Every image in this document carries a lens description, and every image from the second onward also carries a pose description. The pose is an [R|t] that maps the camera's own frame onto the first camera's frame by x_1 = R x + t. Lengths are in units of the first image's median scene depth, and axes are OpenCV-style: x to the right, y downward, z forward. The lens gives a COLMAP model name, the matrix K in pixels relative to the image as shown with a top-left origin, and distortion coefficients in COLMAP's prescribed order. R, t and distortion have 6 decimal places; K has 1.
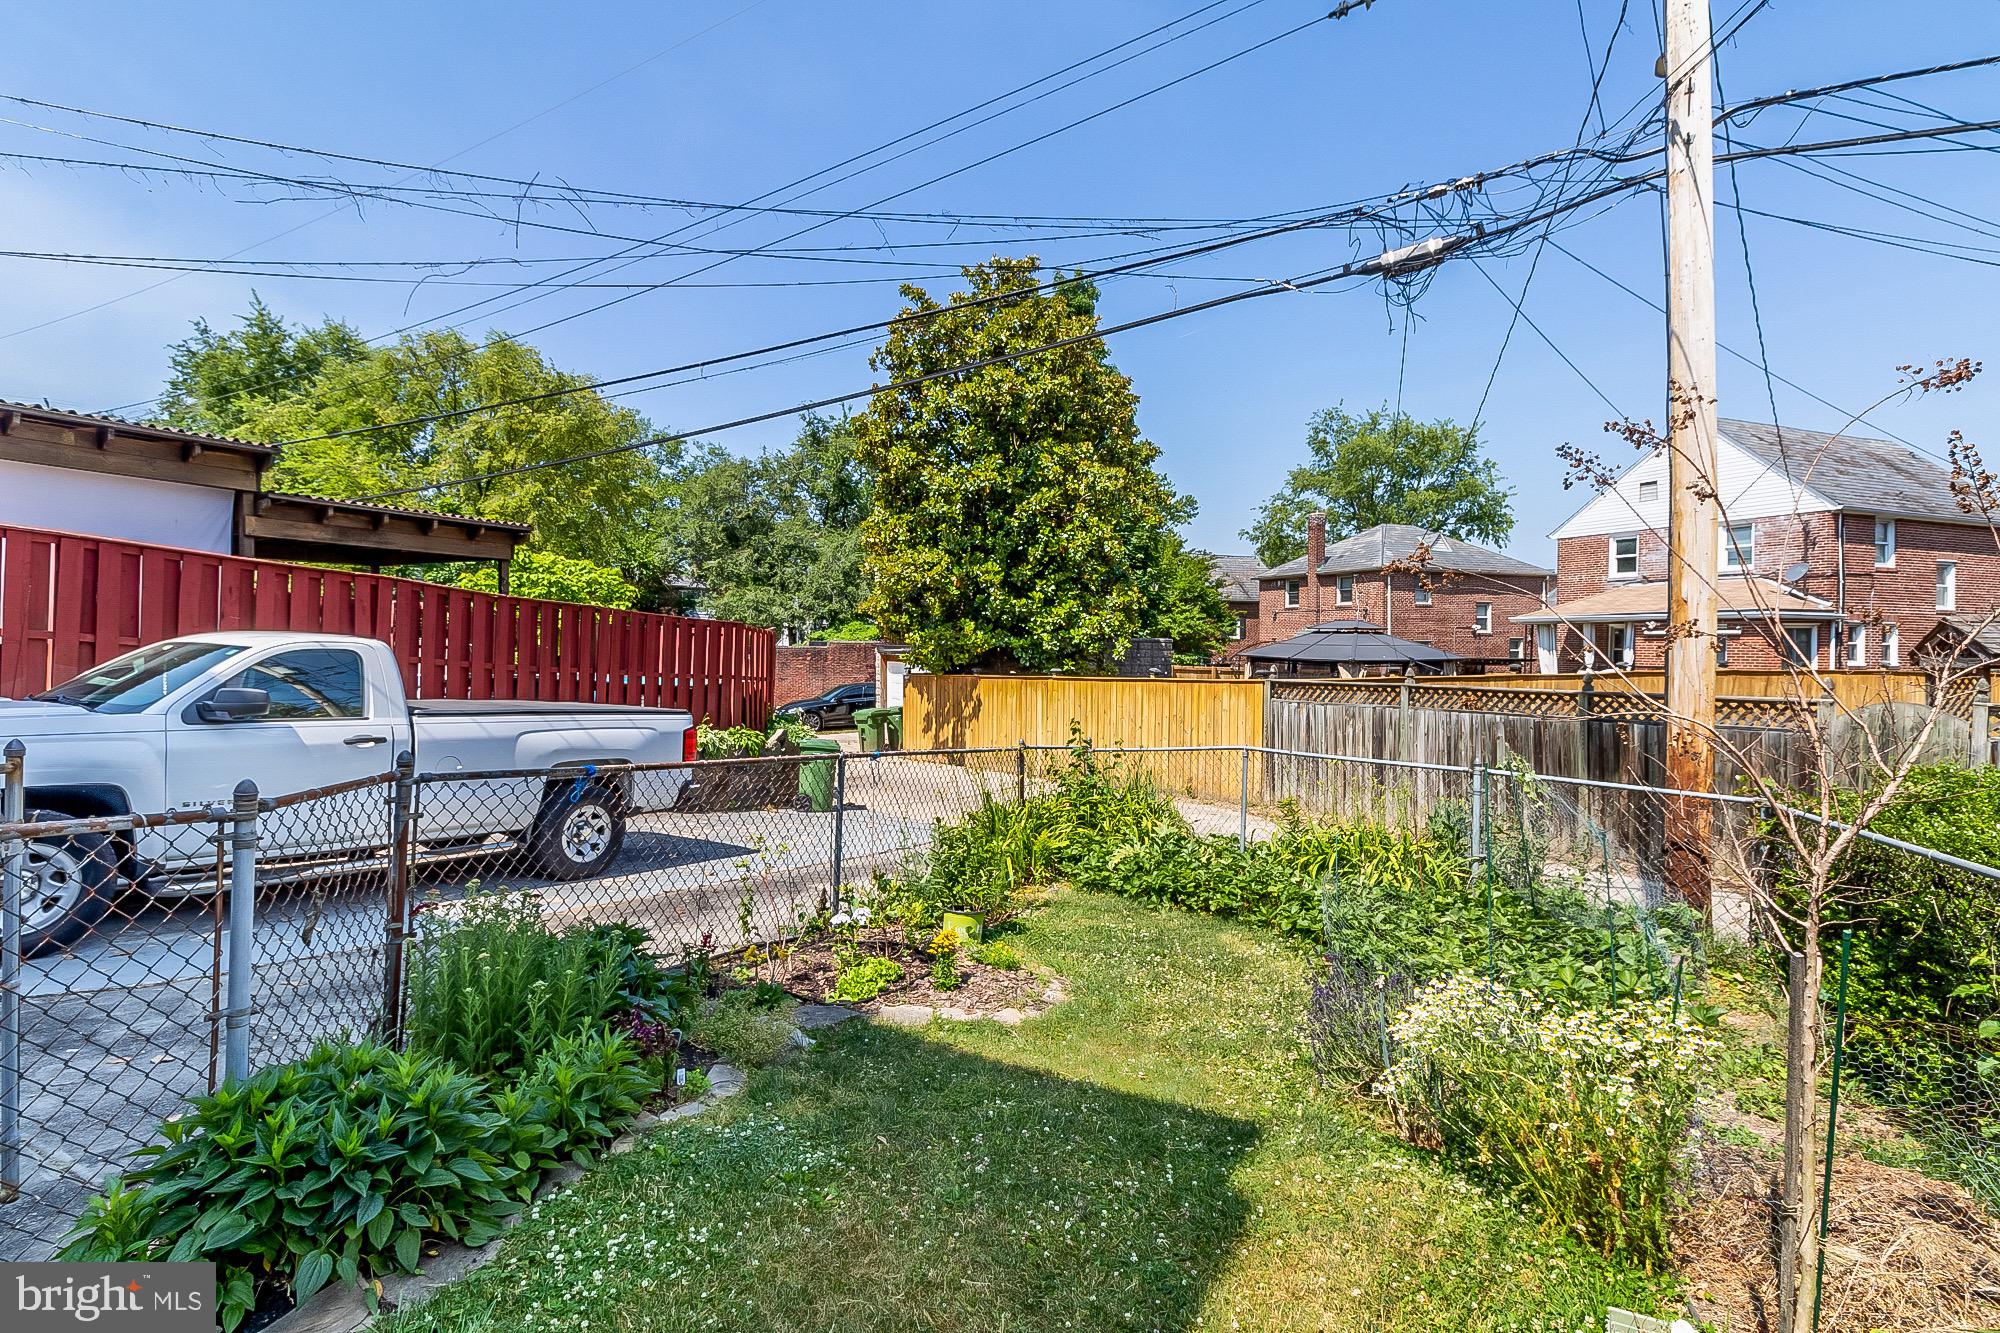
lens RADIAL K [[934.2, 0, 1004.9], [0, 934.2, 653.8], [0, 0, 1]] dist [-0.001534, -0.000024]
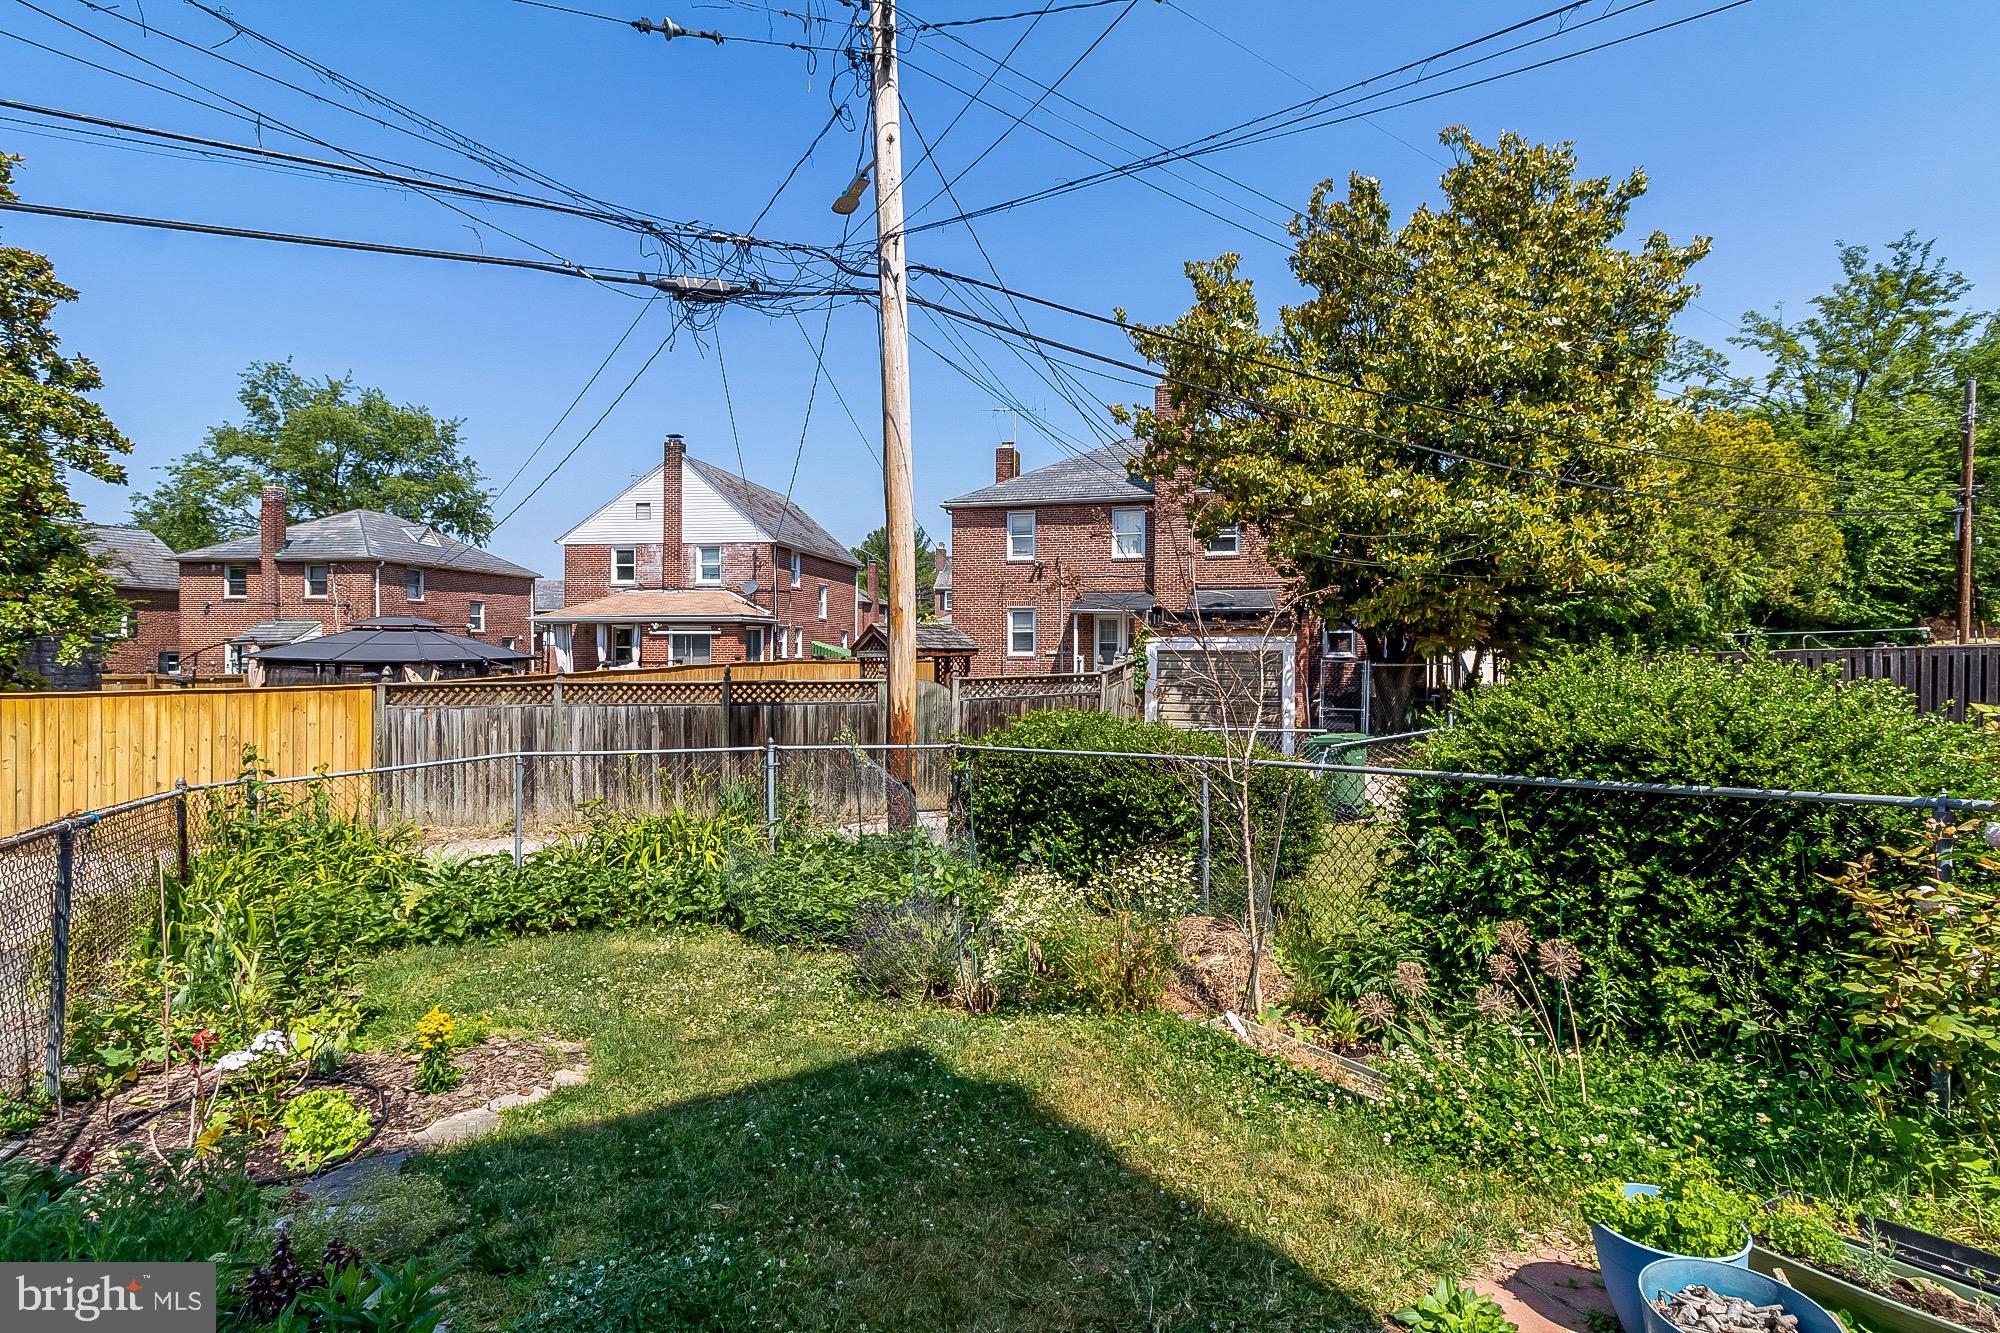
lens RADIAL K [[924.3, 0, 1002.6], [0, 924.3, 650.9], [0, 0, 1]] dist [0.001498, 0.000538]
pose [[0.504135, -0.010021, 0.863567, -0.093064], [0.012236, 0.999915, 0.004460, 0.000365], [-0.863538, 0.008318, 0.504215, 0.041908]]
